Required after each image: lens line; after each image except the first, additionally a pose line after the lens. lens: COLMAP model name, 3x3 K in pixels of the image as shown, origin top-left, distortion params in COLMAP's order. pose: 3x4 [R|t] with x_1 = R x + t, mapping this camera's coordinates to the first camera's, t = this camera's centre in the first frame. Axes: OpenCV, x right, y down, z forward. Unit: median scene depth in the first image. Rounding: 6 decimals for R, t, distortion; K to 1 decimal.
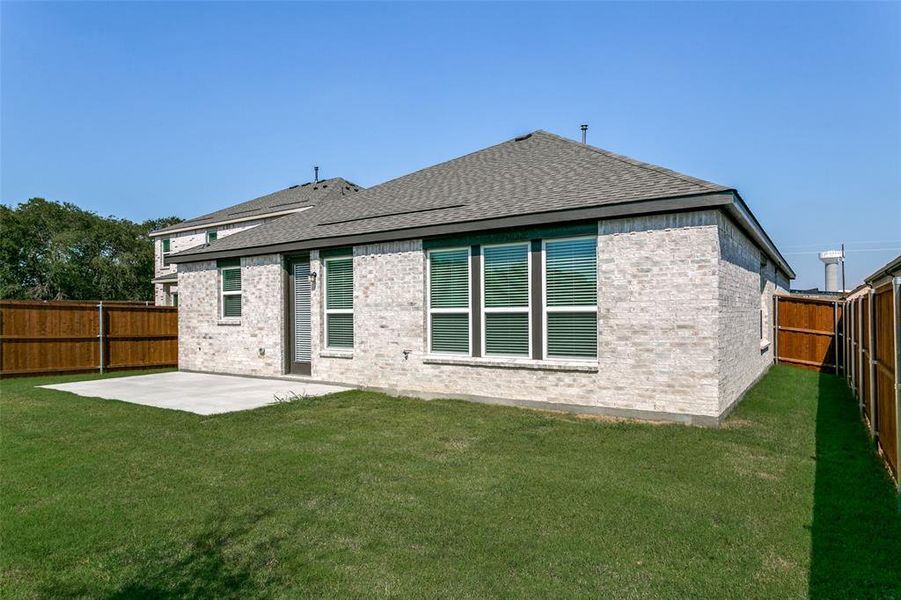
lens RADIAL K [[561.8, 0, 452.1], [0, 561.8, 311.3], [0, 0, 1]] dist [0.001900, 0.001147]
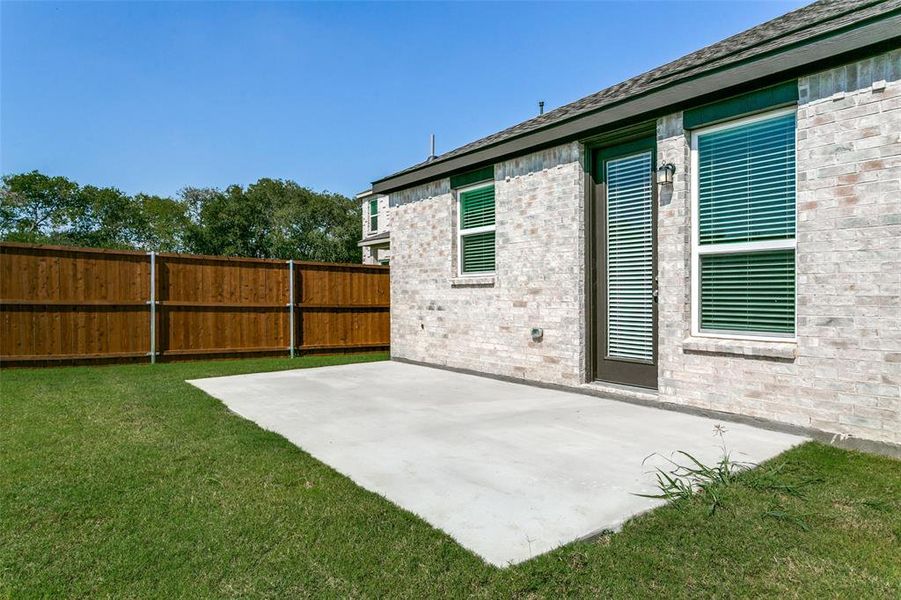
lens RADIAL K [[561.3, 0, 450.5], [0, 561.3, 300.0], [0, 0, 1]] dist [-0.031755, 0.000044]
pose [[0.944562, 0.007756, -0.328241, -0.224698], [-0.001704, 0.999823, 0.018720, 0.027172], [0.328328, -0.017123, 0.944409, 0.441788]]
